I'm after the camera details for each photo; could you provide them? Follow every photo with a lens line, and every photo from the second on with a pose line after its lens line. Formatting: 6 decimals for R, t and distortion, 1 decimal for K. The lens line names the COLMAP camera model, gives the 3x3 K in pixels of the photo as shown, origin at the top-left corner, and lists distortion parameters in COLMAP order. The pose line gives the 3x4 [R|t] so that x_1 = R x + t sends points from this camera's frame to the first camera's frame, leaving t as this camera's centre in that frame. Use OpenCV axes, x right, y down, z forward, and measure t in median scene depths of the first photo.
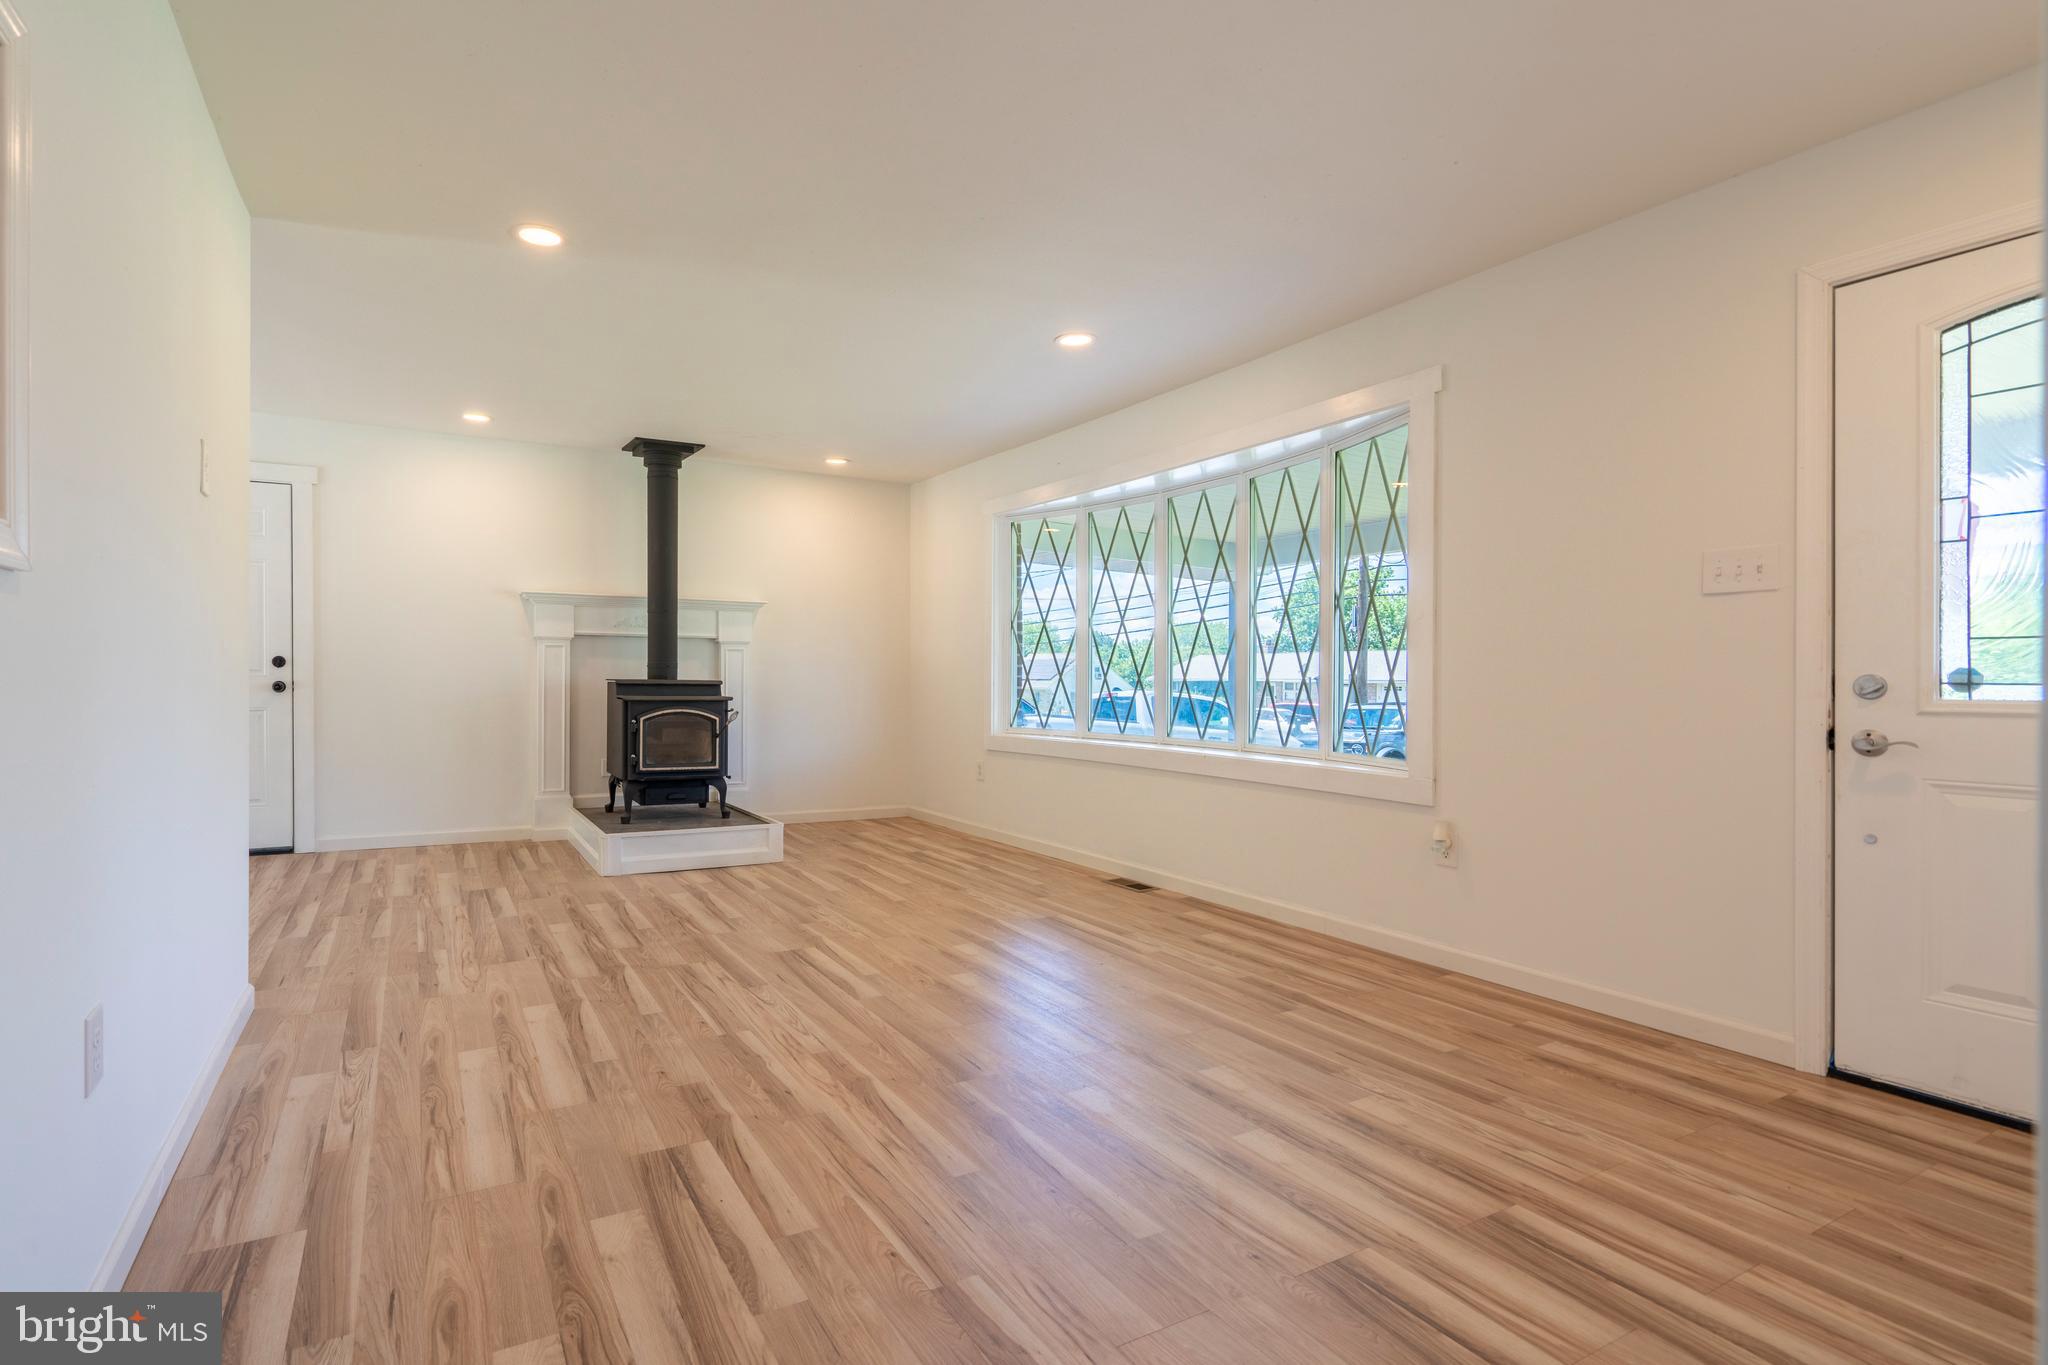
lens RADIAL K [[965.0, 0, 894.8], [0, 965.0, 679.5], [0, 0, 1]] dist [-0.008839, 0.001322]
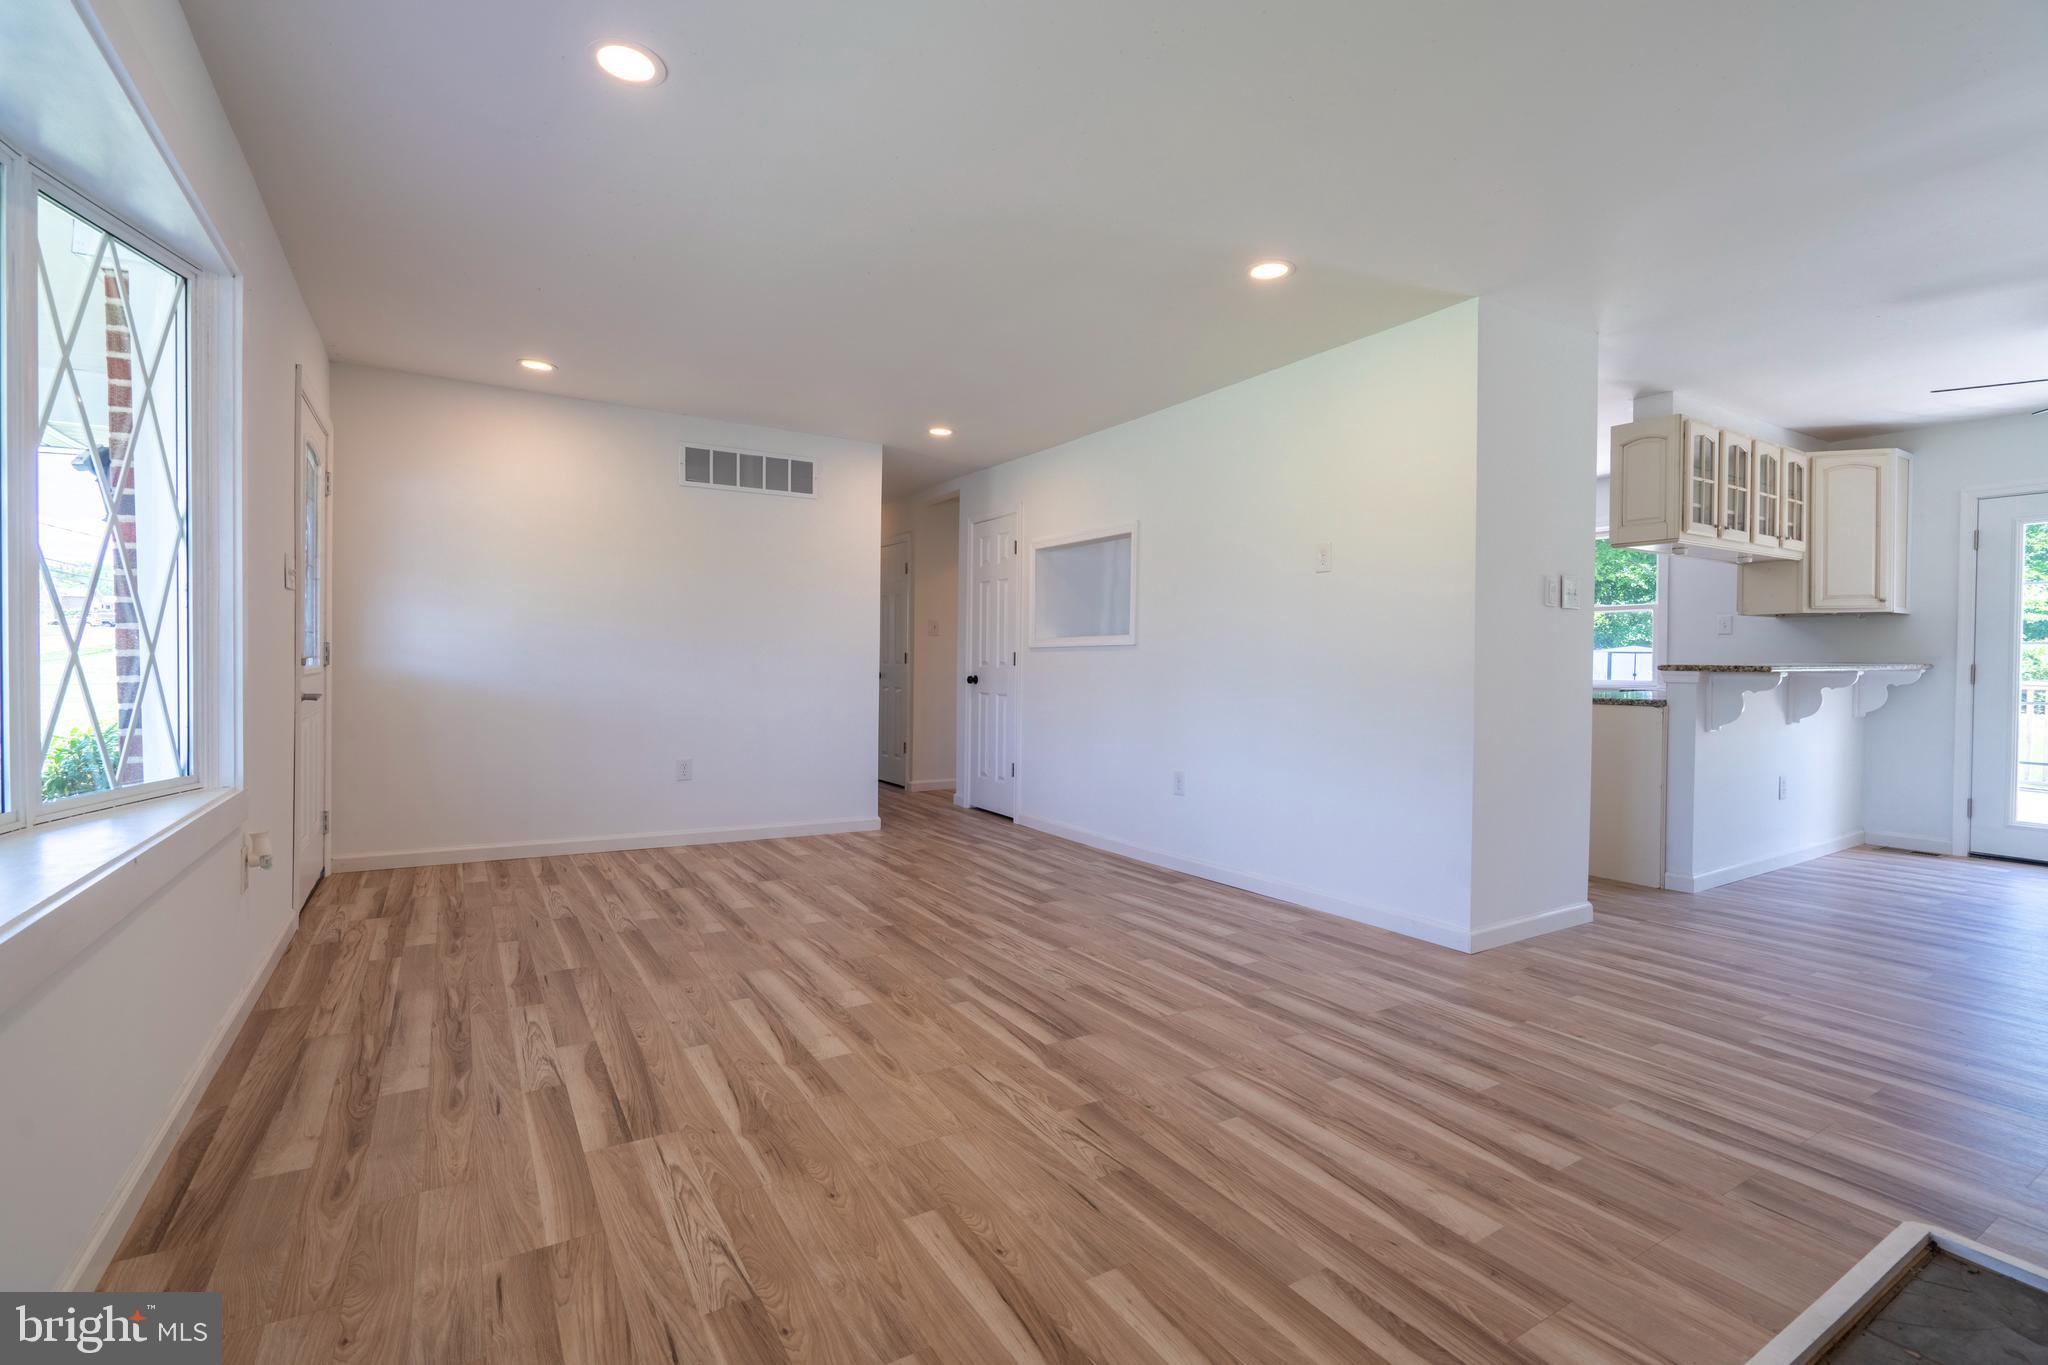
lens RADIAL K [[920.8, 0, 1013.2], [0, 920.8, 675.4], [0, 0, 1]] dist [-0.009067, 0.005297]
pose [[-0.996165, -0.017709, -0.085684, 0.005056], [-0.019018, 0.999714, 0.014480, -0.008769], [0.085404, 0.016054, -0.996217, 1.869265]]
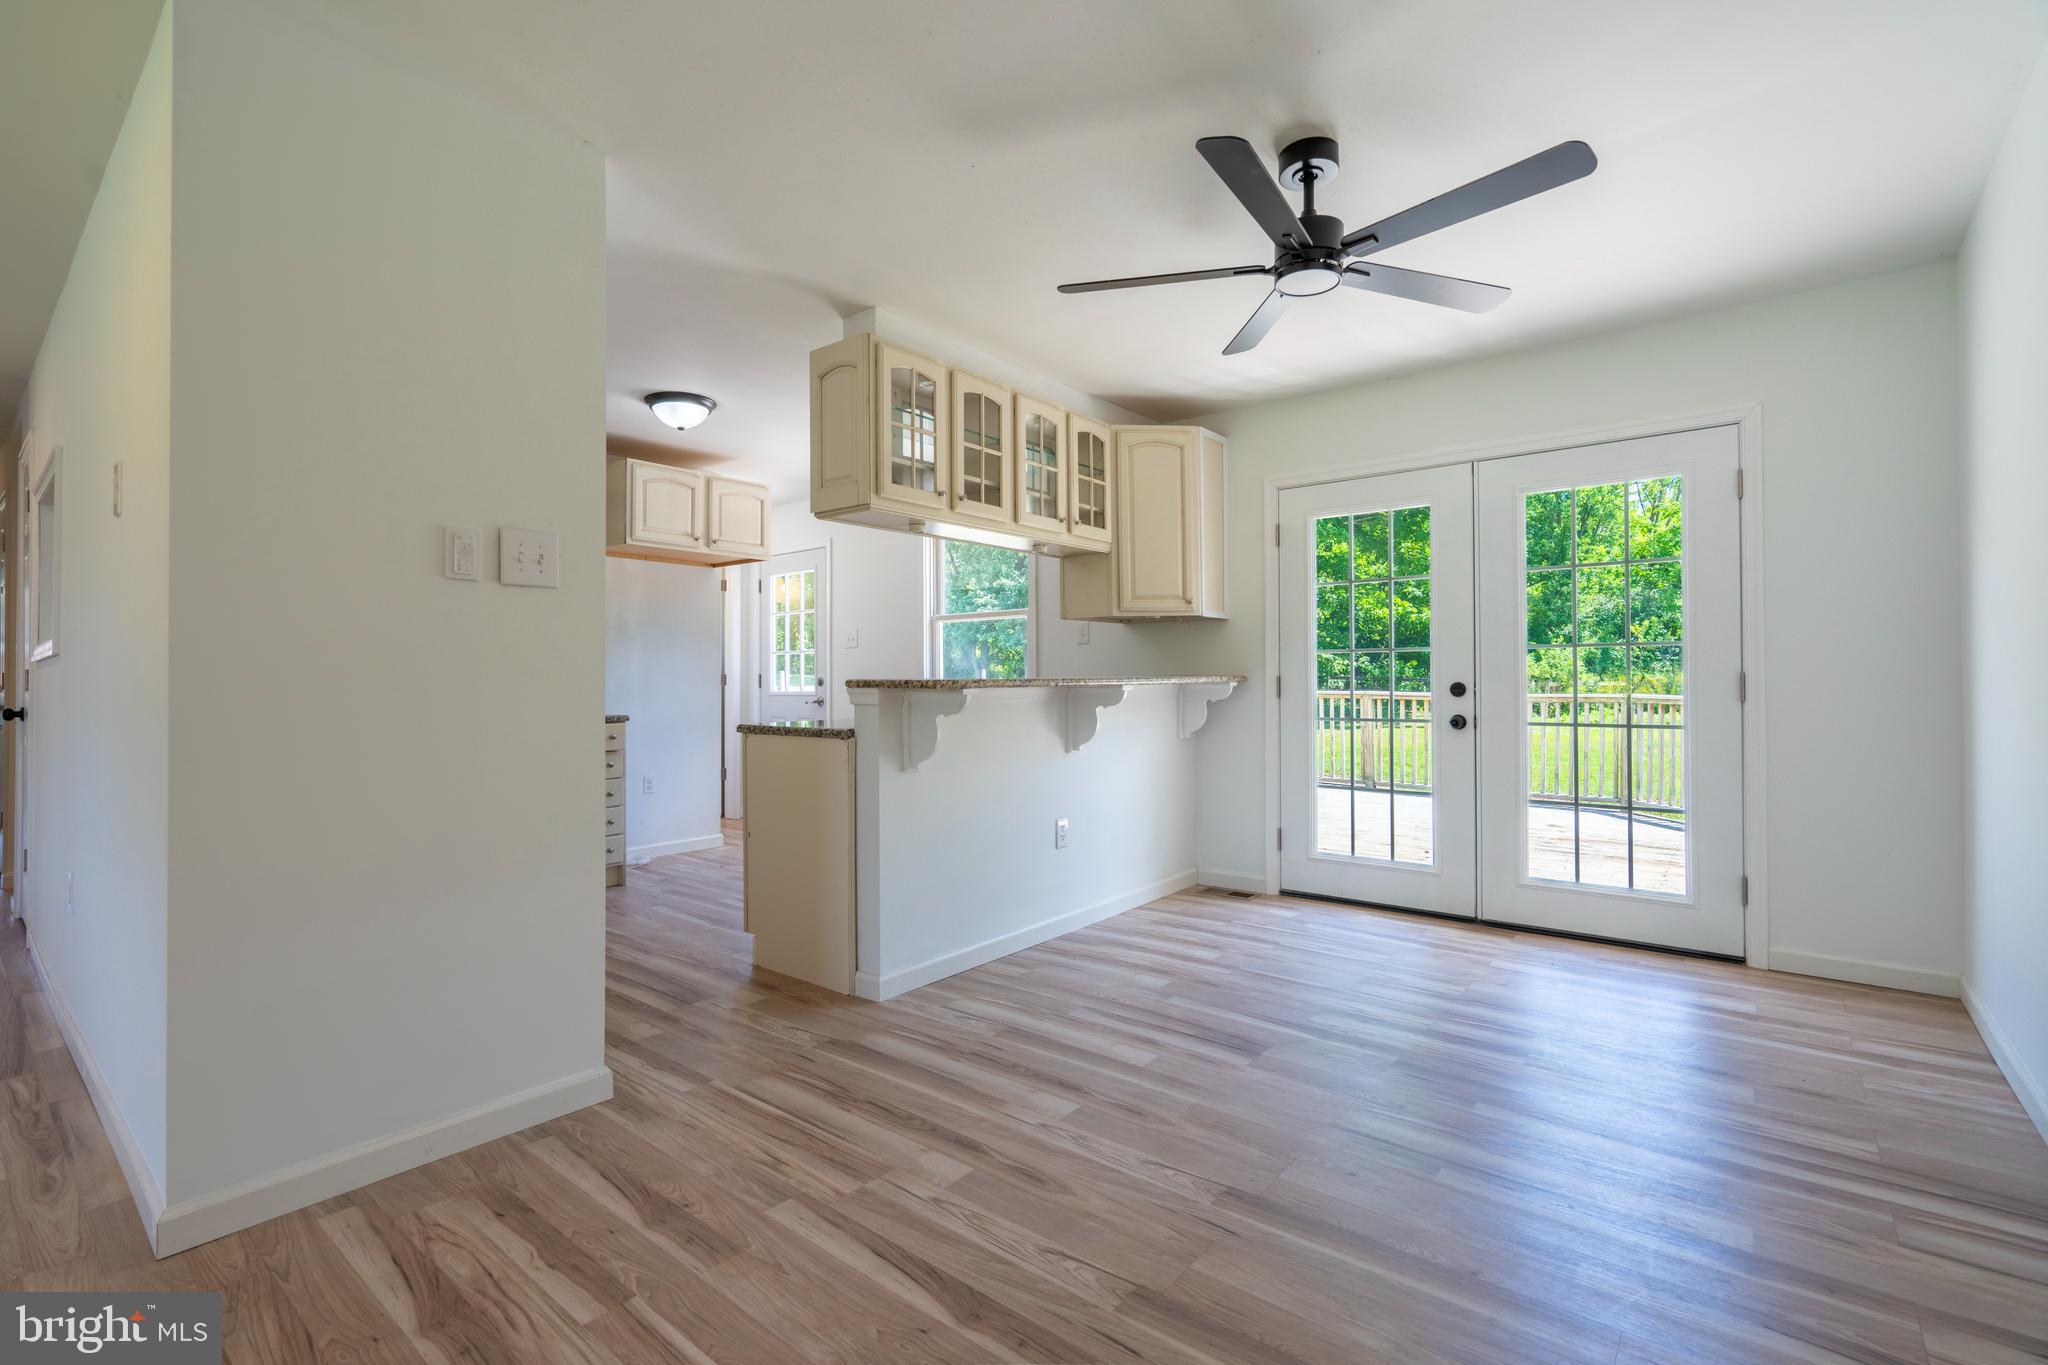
lens RADIAL K [[920.8, 0, 1013.2], [0, 920.8, 675.4], [0, 0, 1]] dist [-0.009067, 0.005297]
pose [[-0.915355, -0.011243, -0.402491, -0.825553], [-0.007052, 0.999904, -0.011895, -0.017036], [0.402586, -0.008050, -0.915347, 1.562203]]
